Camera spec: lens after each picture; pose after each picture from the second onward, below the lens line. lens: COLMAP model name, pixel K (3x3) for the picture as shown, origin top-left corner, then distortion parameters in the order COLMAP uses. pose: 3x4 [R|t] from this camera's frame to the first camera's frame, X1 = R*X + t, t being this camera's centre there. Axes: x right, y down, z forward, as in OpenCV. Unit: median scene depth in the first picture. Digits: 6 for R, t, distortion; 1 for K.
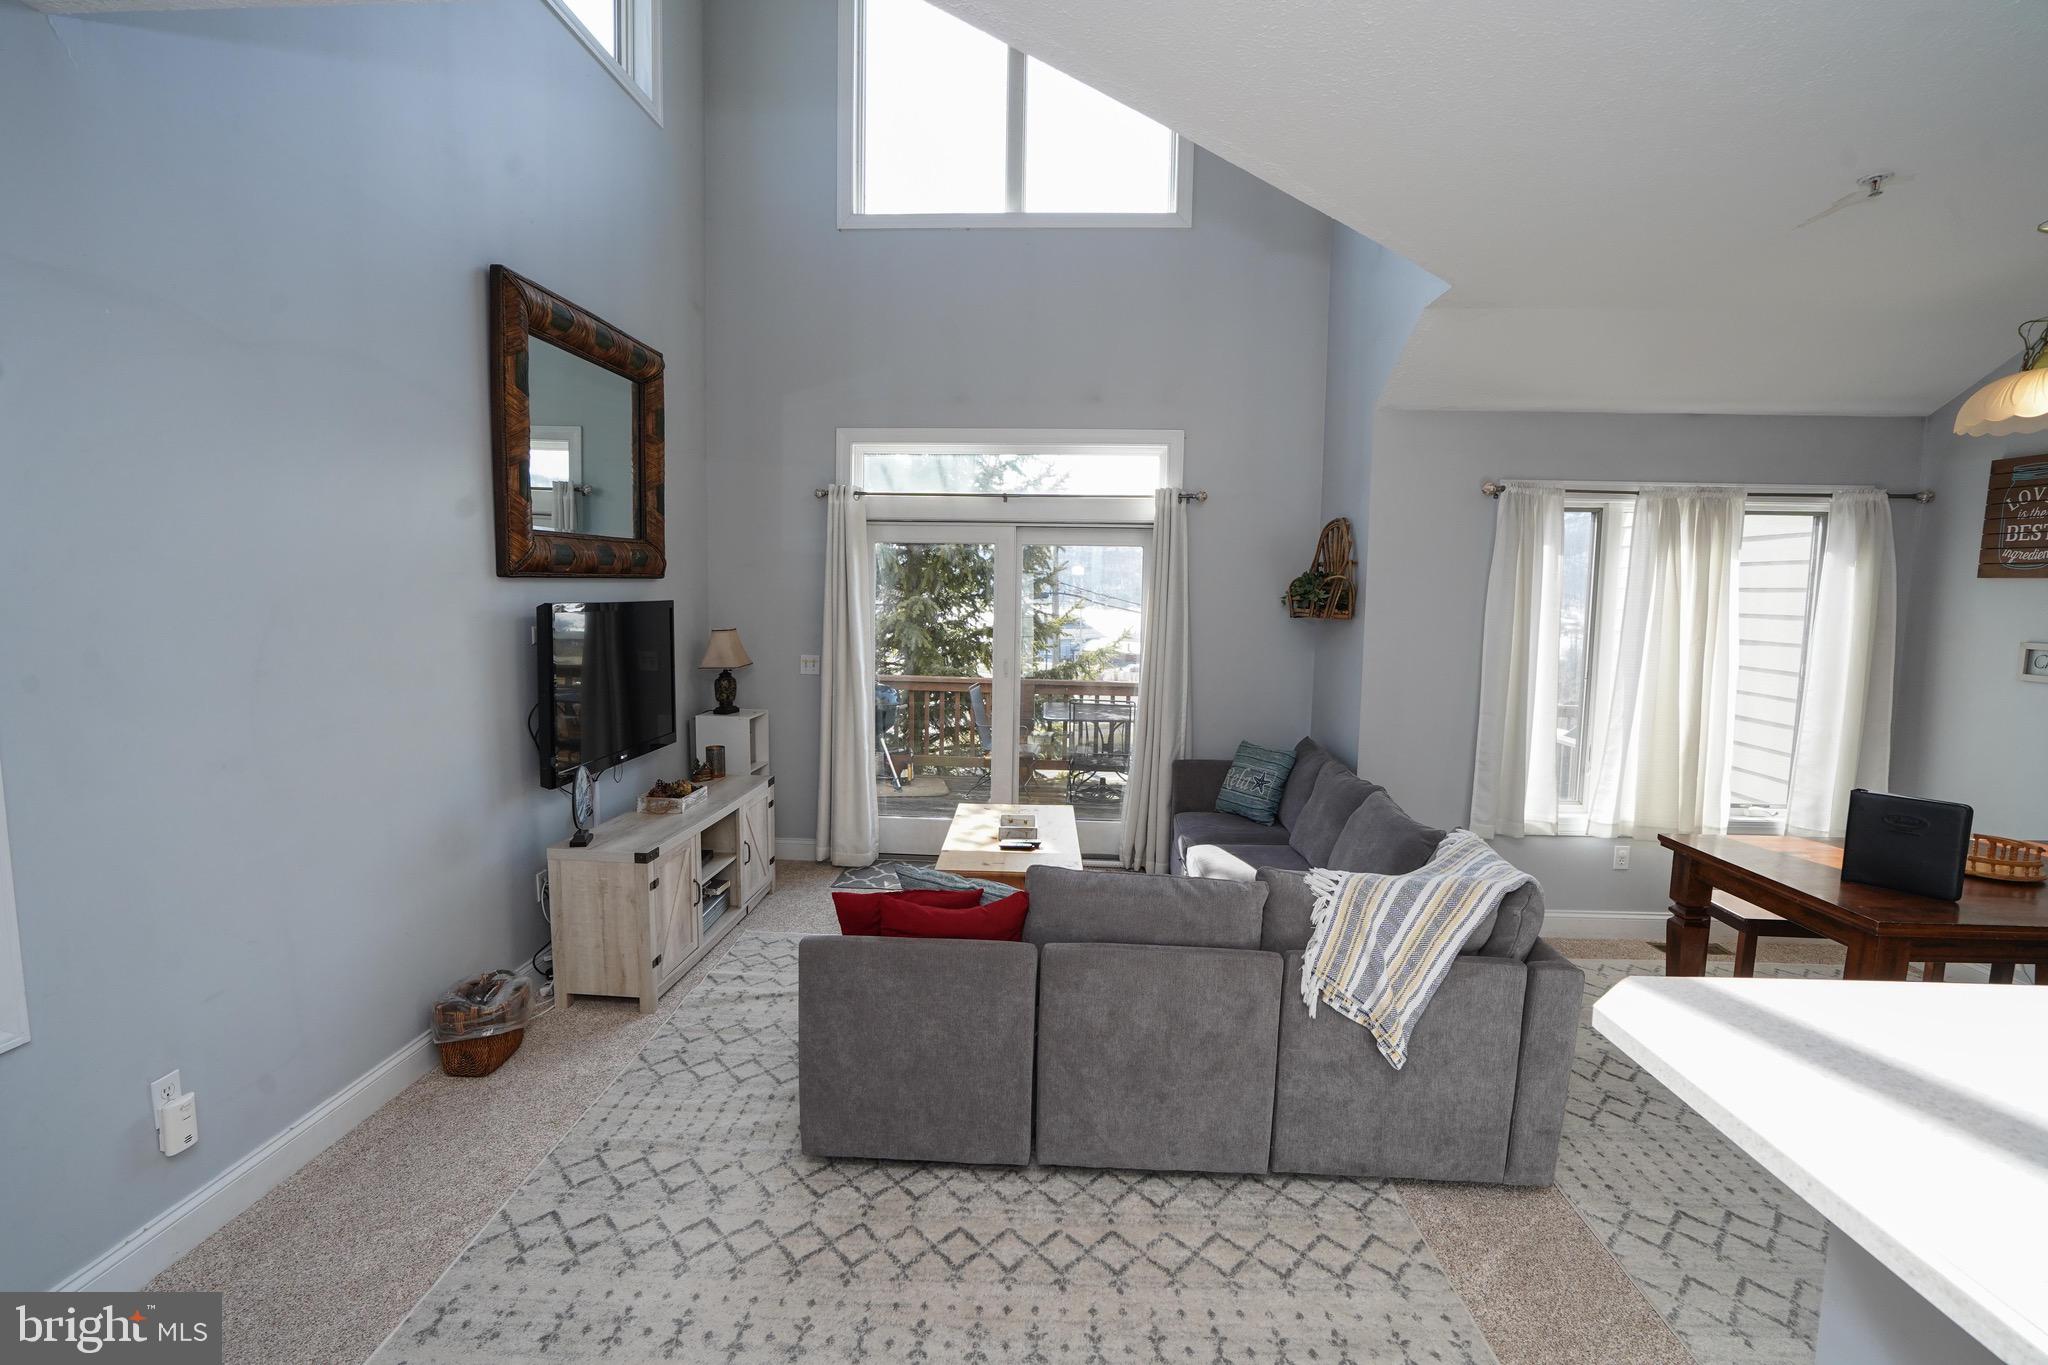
lens RADIAL K [[951.2, 0, 1017.7], [0, 951.2, 691.3], [0, 0, 1]] dist [-0.053790, 0.020047]
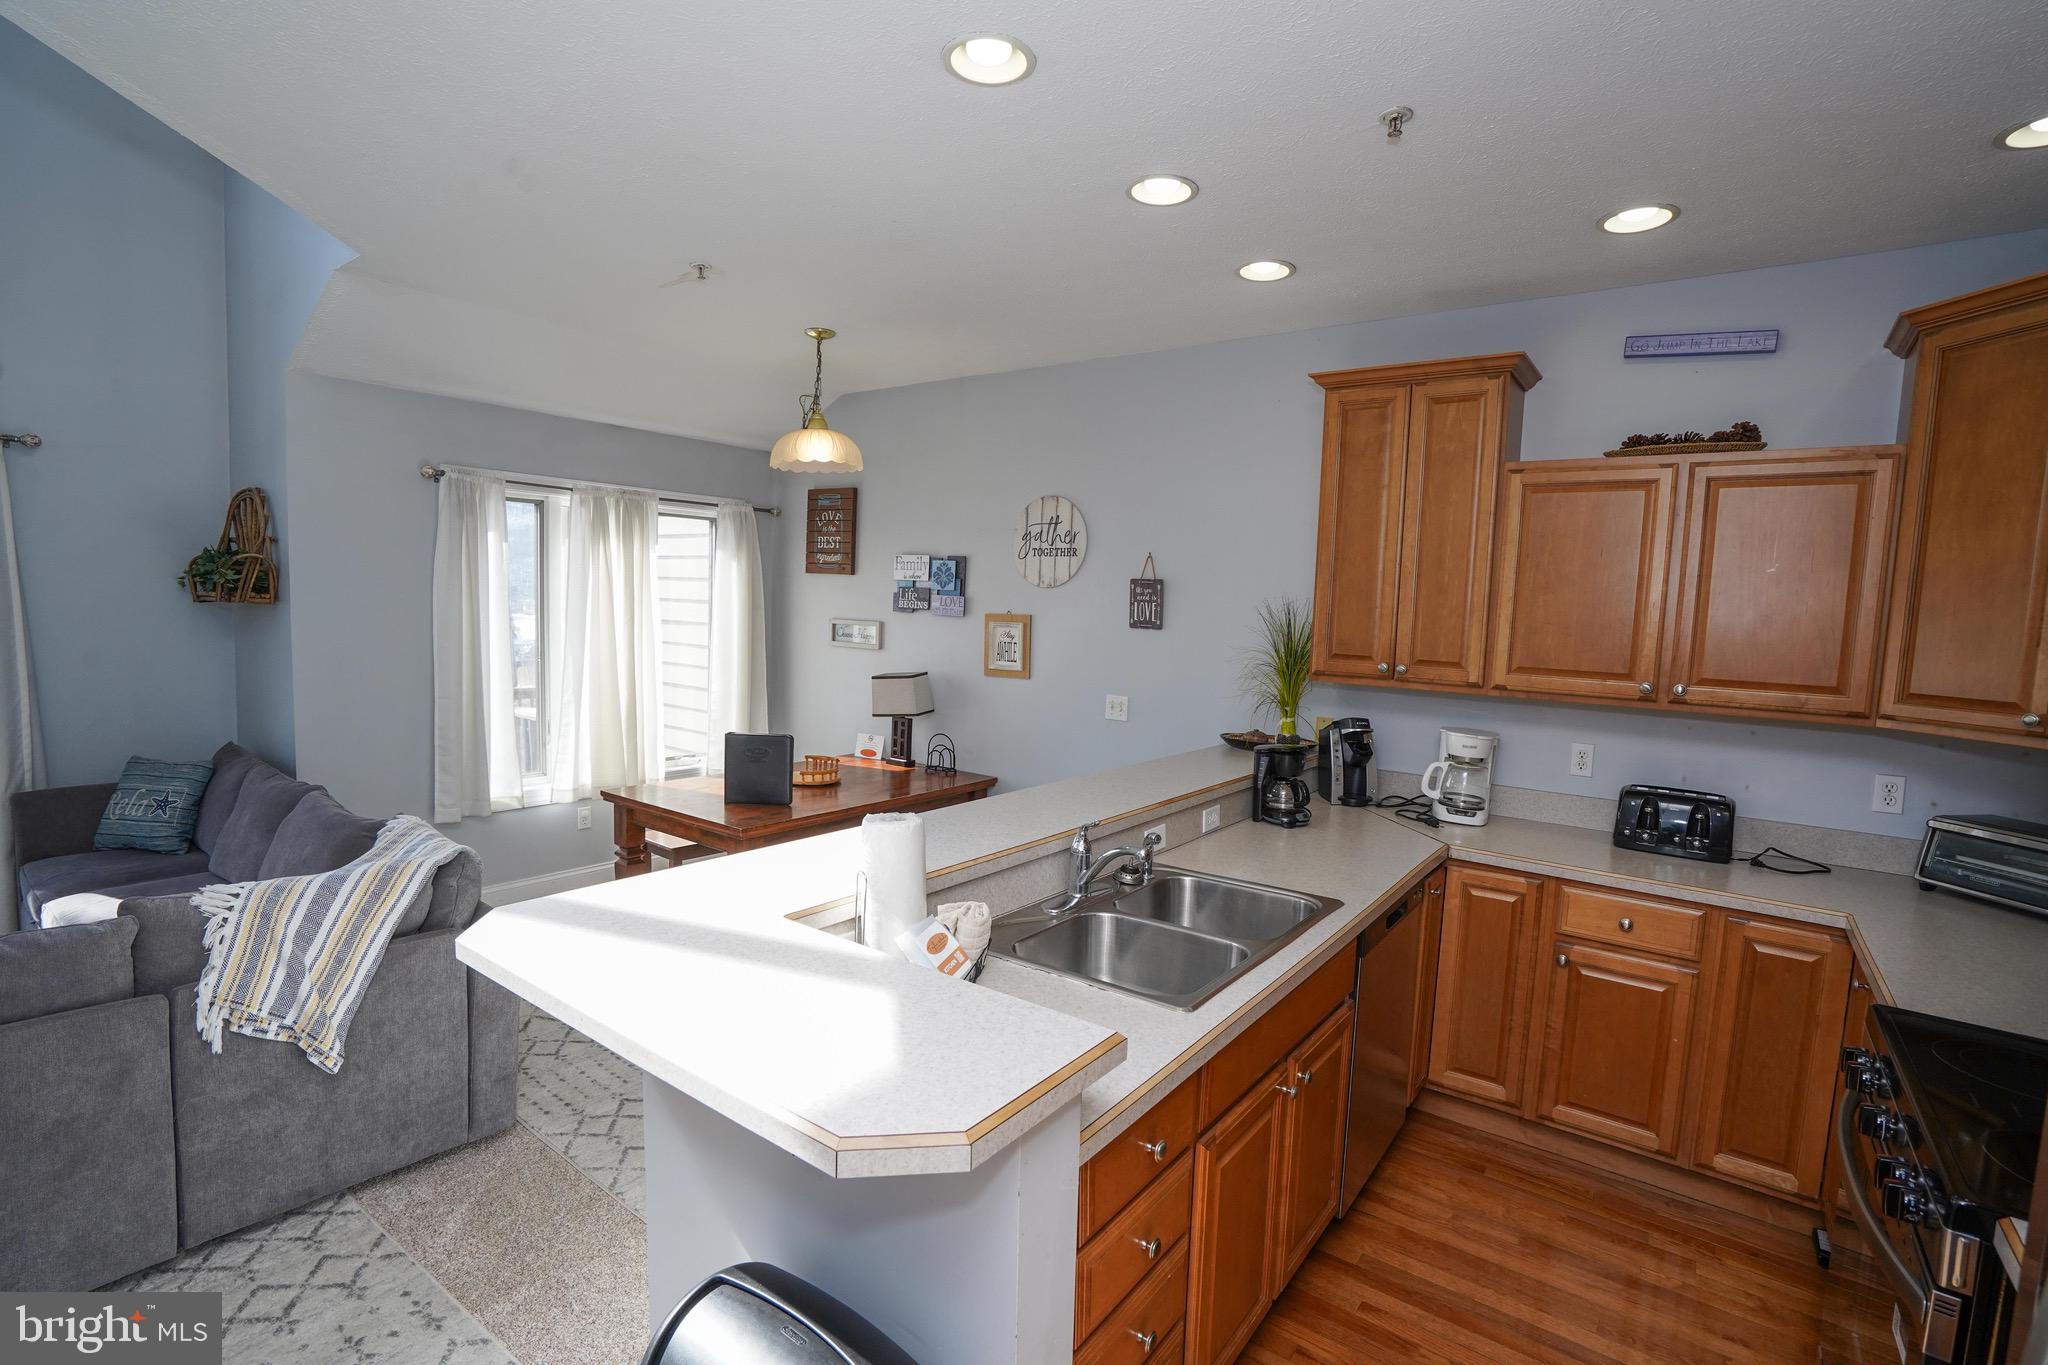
lens RADIAL K [[951.2, 0, 1016.0], [0, 951.2, 685.2], [0, 0, 1]] dist [-0.053790, 0.020047]
pose [[0.562268, -0.066817, 0.824252, 0.027285], [0.059543, 0.997414, 0.040237, 0.007192], [-0.824809, 0.026455, 0.564792, -0.070585]]
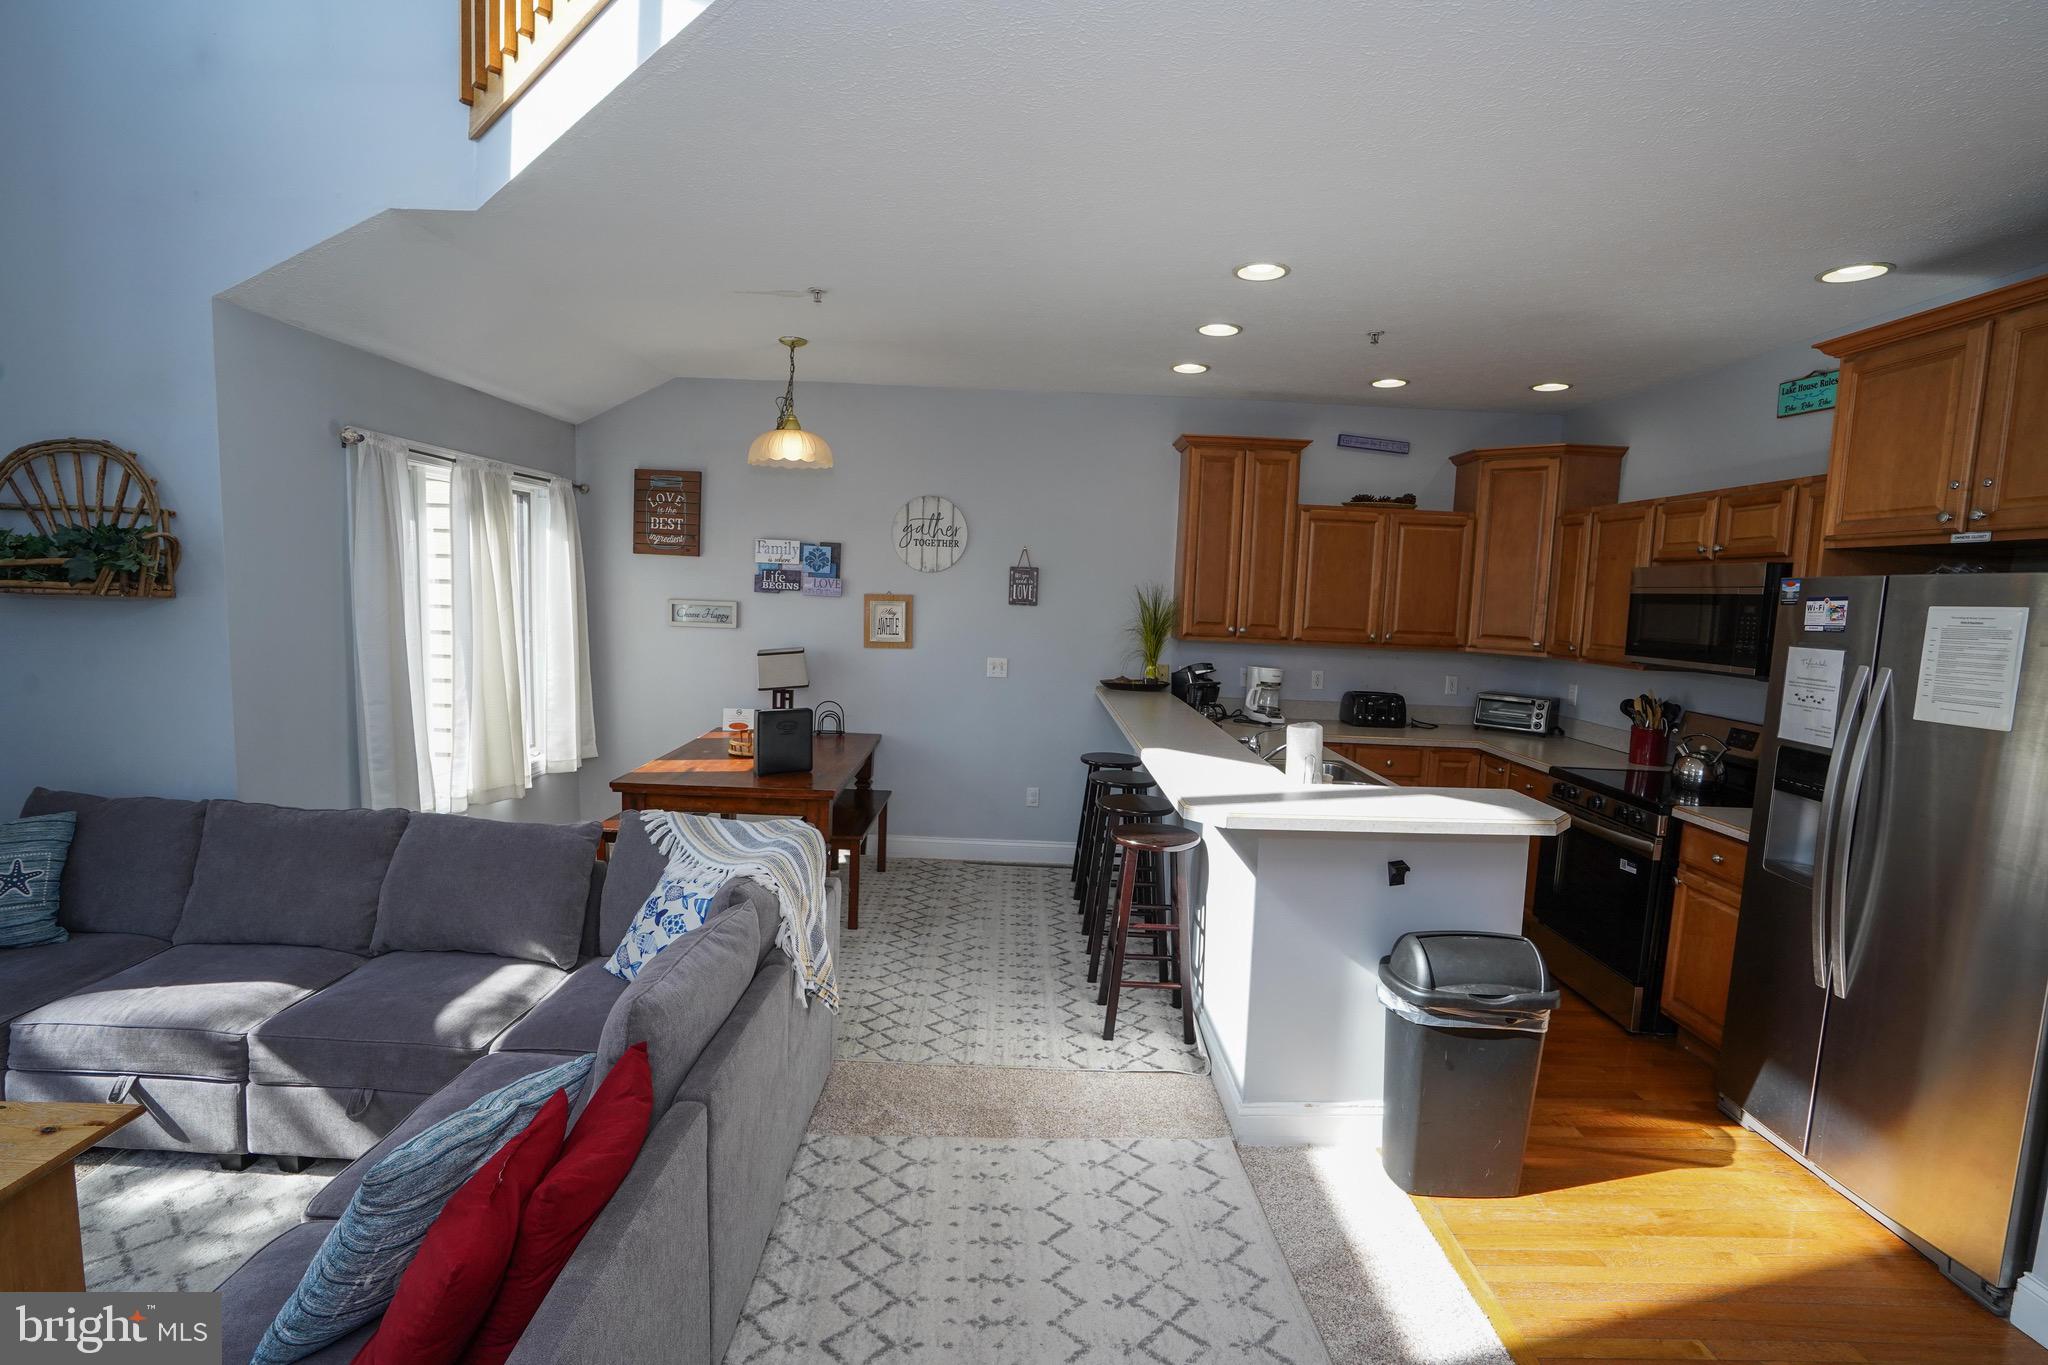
lens RADIAL K [[951.2, 0, 1021.4], [0, 951.2, 689.2], [0, 0, 1]] dist [-0.053790, 0.020047]
pose [[-0.054437, -0.124763, 0.990692, -0.408754], [0.067970, 0.989399, 0.128335, -0.063765], [-0.996201, 0.074323, -0.045380, 0.498881]]
